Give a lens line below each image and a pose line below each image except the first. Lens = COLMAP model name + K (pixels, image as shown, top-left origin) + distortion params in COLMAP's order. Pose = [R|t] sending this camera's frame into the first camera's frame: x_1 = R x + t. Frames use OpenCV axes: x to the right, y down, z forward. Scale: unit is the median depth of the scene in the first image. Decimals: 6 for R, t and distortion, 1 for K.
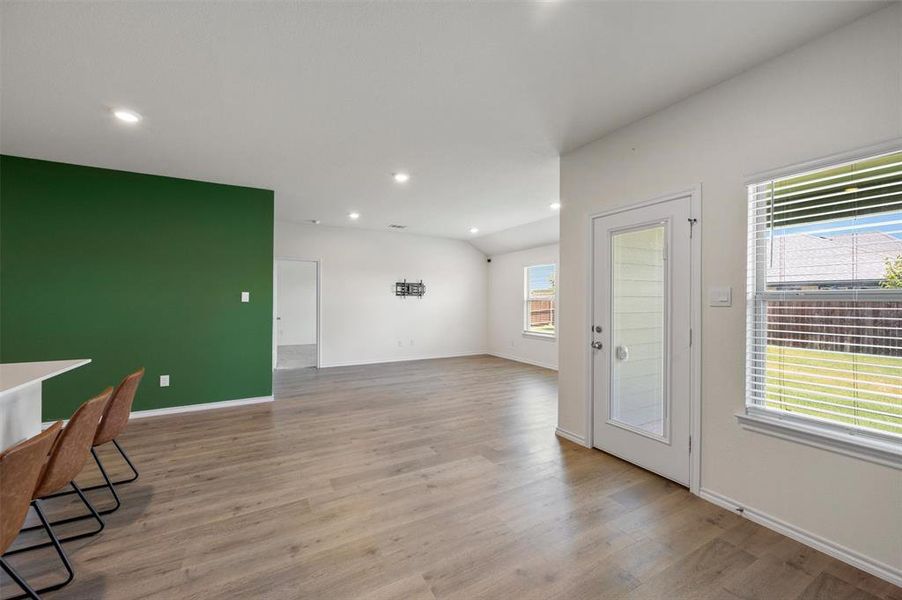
lens RADIAL K [[355.7, 0, 454.2], [0, 355.7, 300.4], [0, 0, 1]] dist [0.001362, 0.000445]
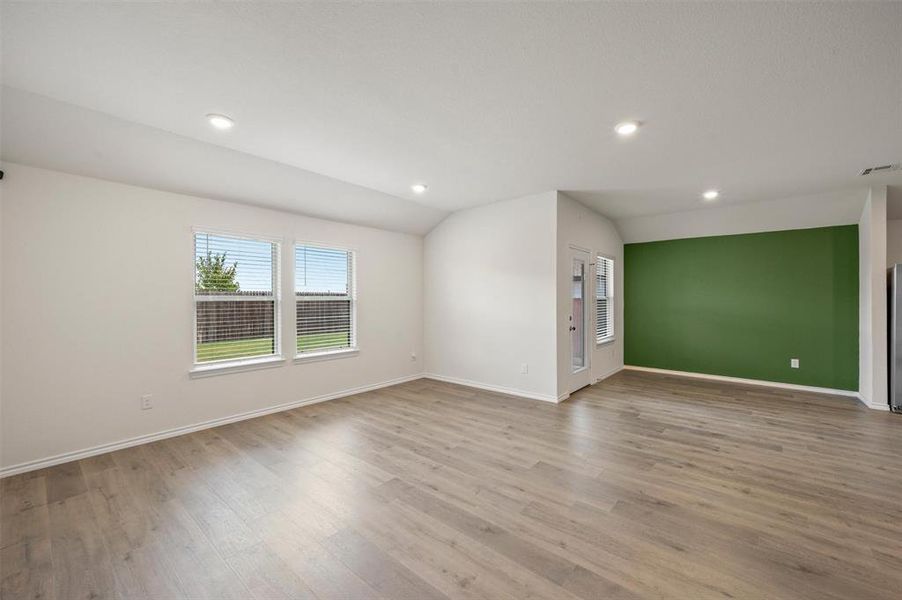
lens RADIAL K [[355.7, 0, 454.2], [0, 355.7, 300.4], [0, 0, 1]] dist [0.001362, 0.000445]
pose [[-0.343428, -0.006791, 0.939154, -0.782114], [0.001204, 0.999970, 0.007671, -0.011329], [-0.939178, 0.003765, -0.343410, 1.751362]]
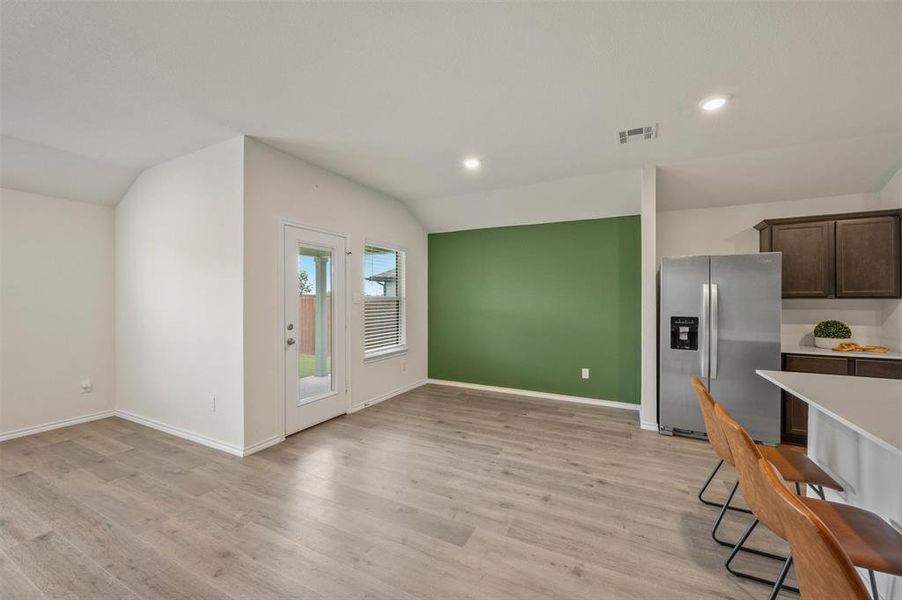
lens RADIAL K [[350.5, 0, 451.0], [0, 350.5, 300.0], [0, 0, 1]] dist [0.001150, 0.000059]
pose [[-0.546052, -0.002895, 0.837746, -0.674332], [-0.000056, 0.999994, 0.003419, -0.005998], [-0.837751, 0.001820, -0.546049, 1.013801]]
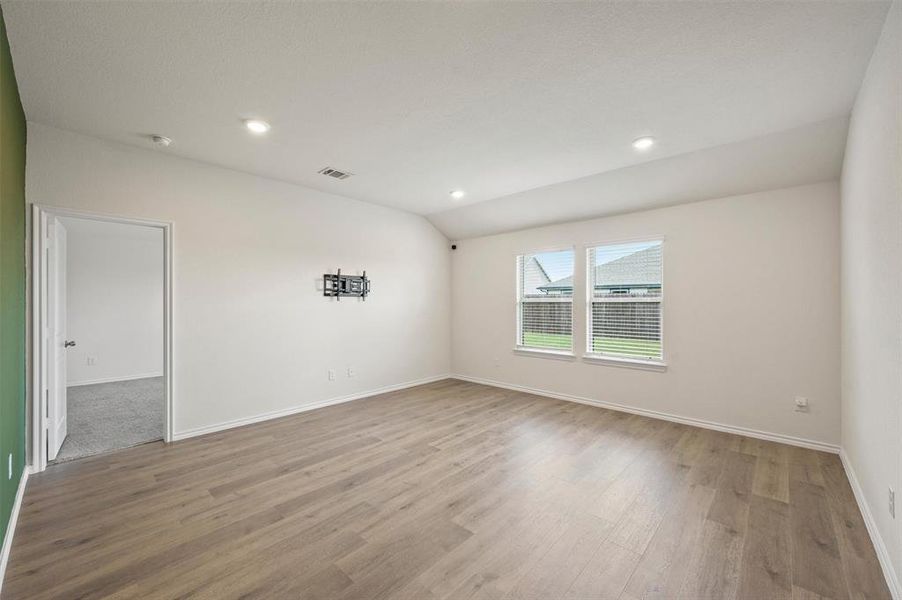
lens RADIAL K [[355.7, 0, 454.2], [0, 355.7, 300.4], [0, 0, 1]] dist [0.001362, 0.000445]
pose [[0.950821, -0.004573, 0.309707, -0.294370], [0.005845, 0.999978, -0.003178, -0.006868], [-0.309686, 0.004832, 0.950827, 0.765397]]
